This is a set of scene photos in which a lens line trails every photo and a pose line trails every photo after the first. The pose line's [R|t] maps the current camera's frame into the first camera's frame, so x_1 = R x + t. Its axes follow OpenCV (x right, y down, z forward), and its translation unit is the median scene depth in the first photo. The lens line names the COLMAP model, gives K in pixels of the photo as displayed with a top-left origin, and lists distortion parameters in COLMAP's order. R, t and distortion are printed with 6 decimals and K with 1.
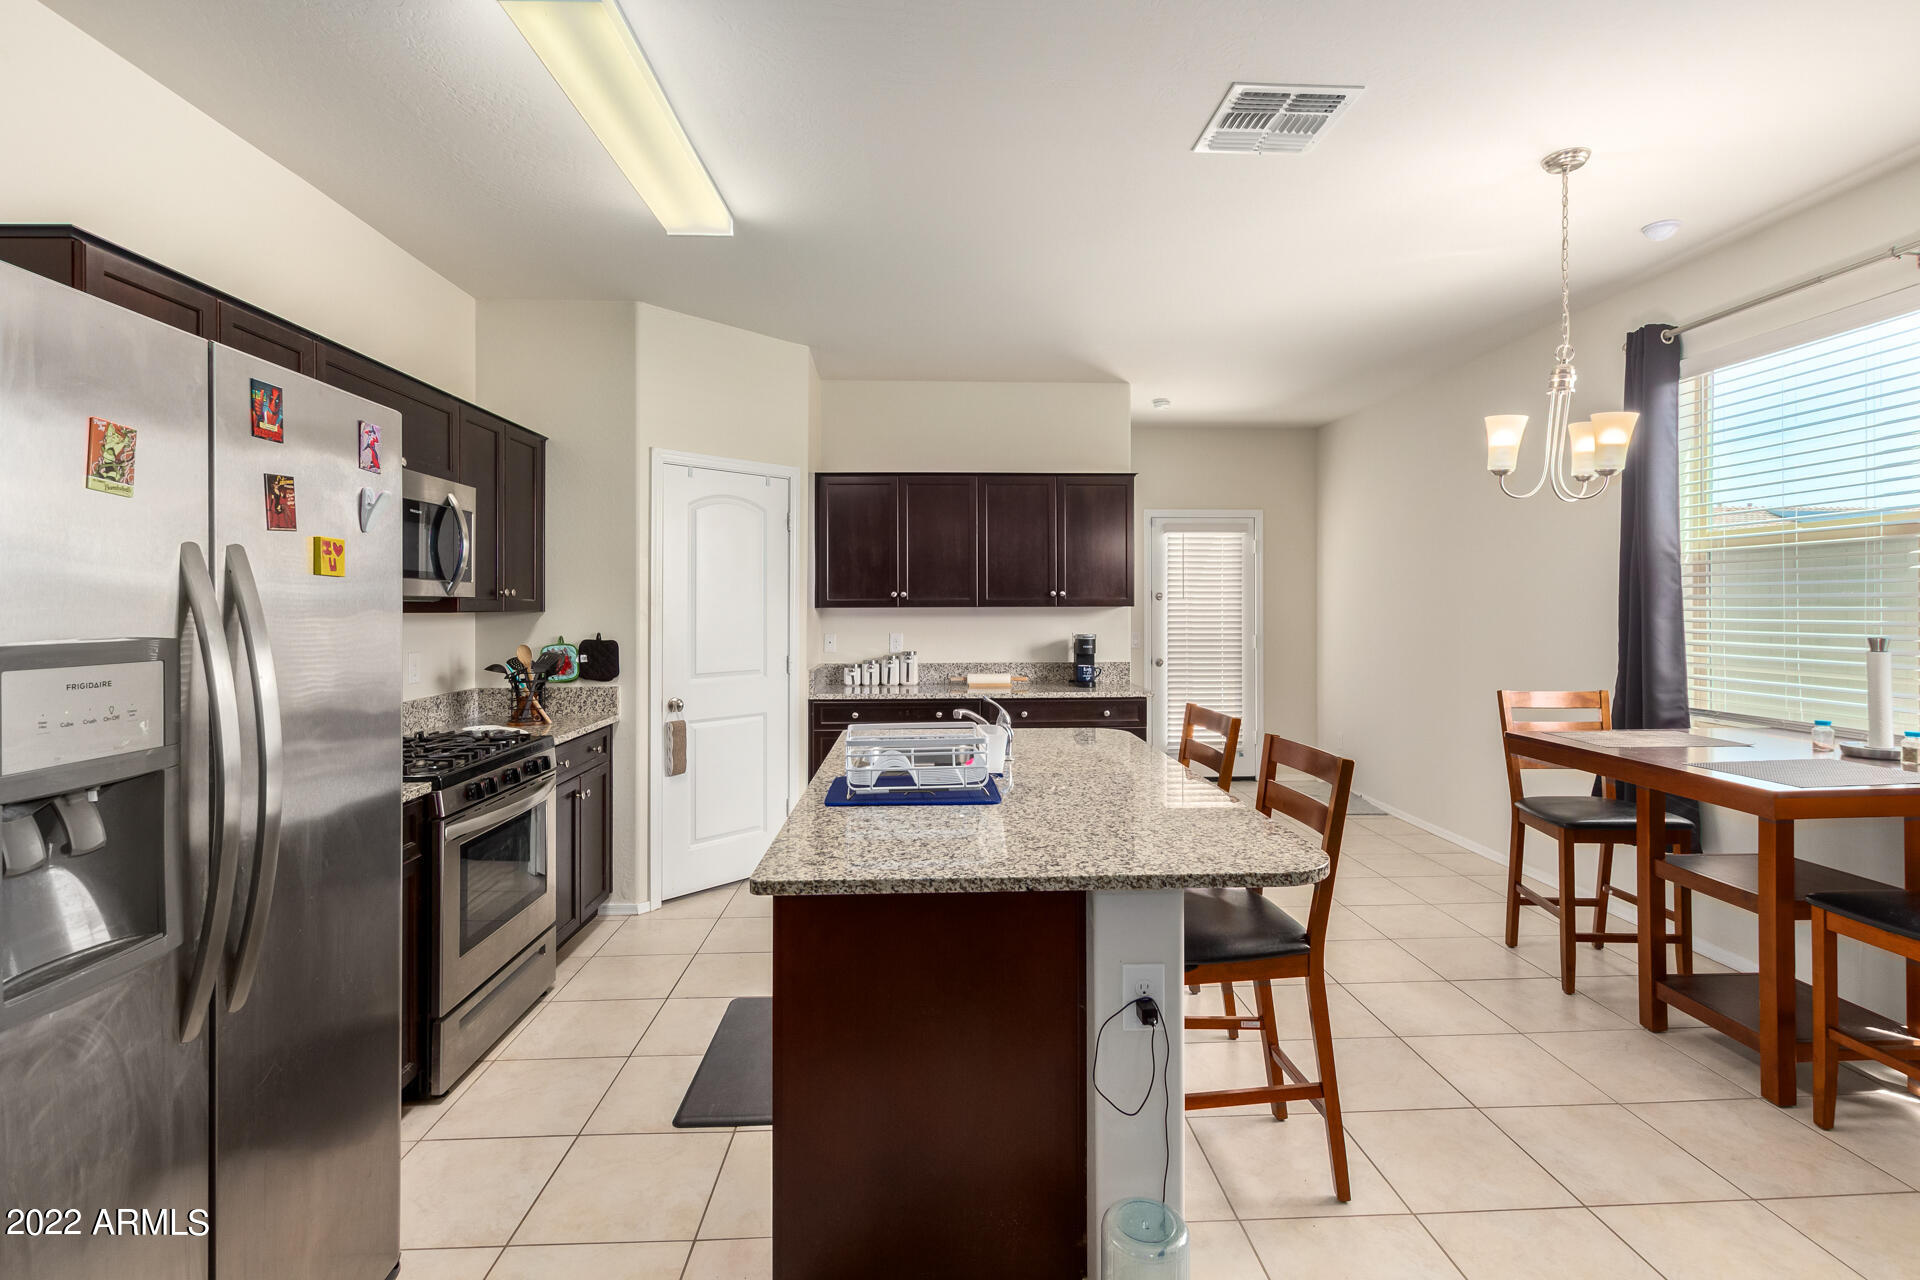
lens RADIAL K [[891.9, 0, 960.2], [0, 891.9, 600.0], [0, 0, 1]] dist [0.006010, 0.000085]
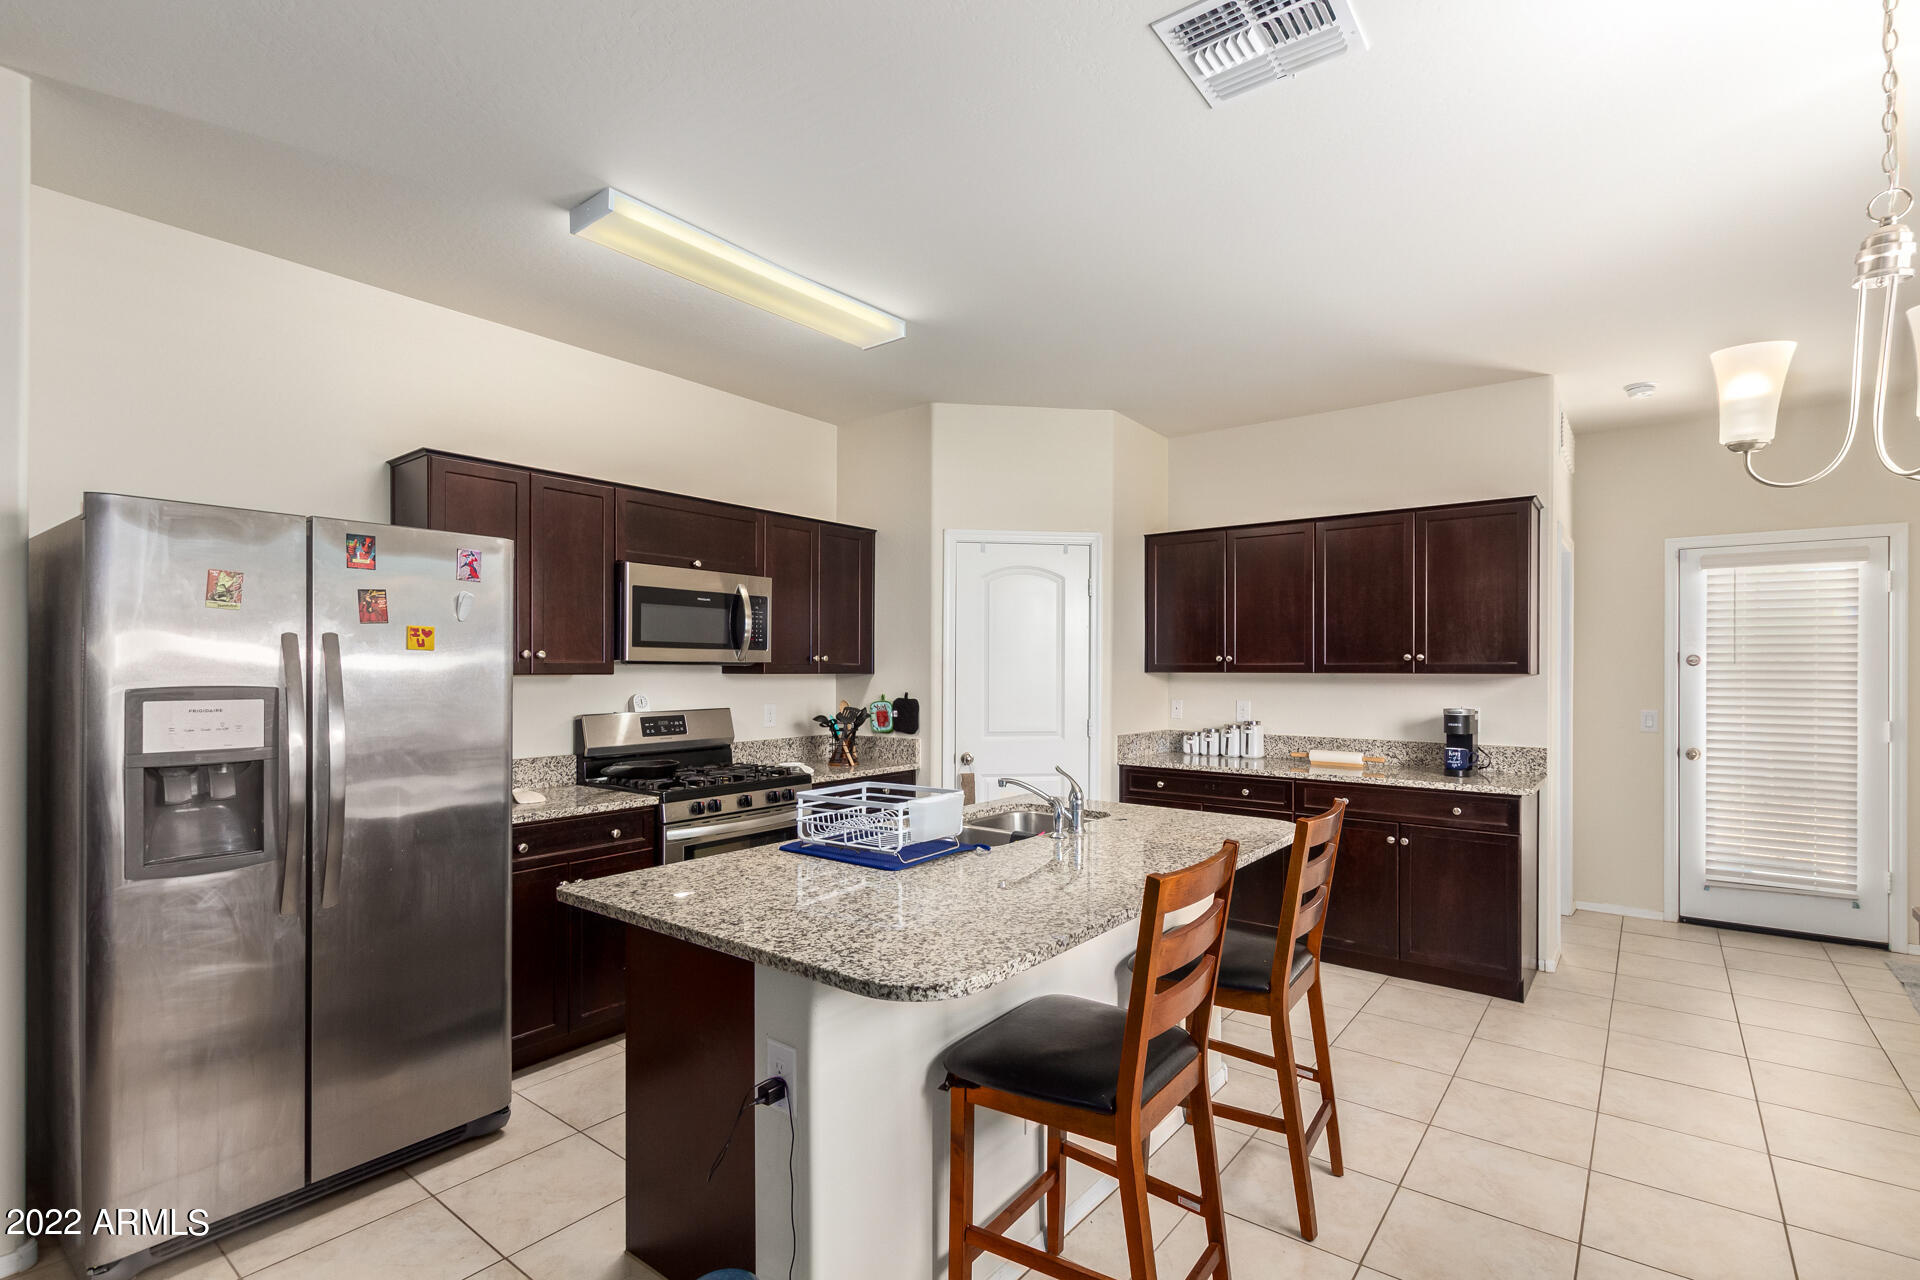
lens RADIAL K [[884.1, 0, 967.5], [0, 884.1, 669.3], [0, 0, 1]] dist [0.010047, 0.000145]
pose [[0.766147, 0.006080, -0.642636, 0.405480], [-0.001401, 0.999969, 0.007791, -0.002556], [0.642663, -0.005069, 0.766132, 0.163231]]
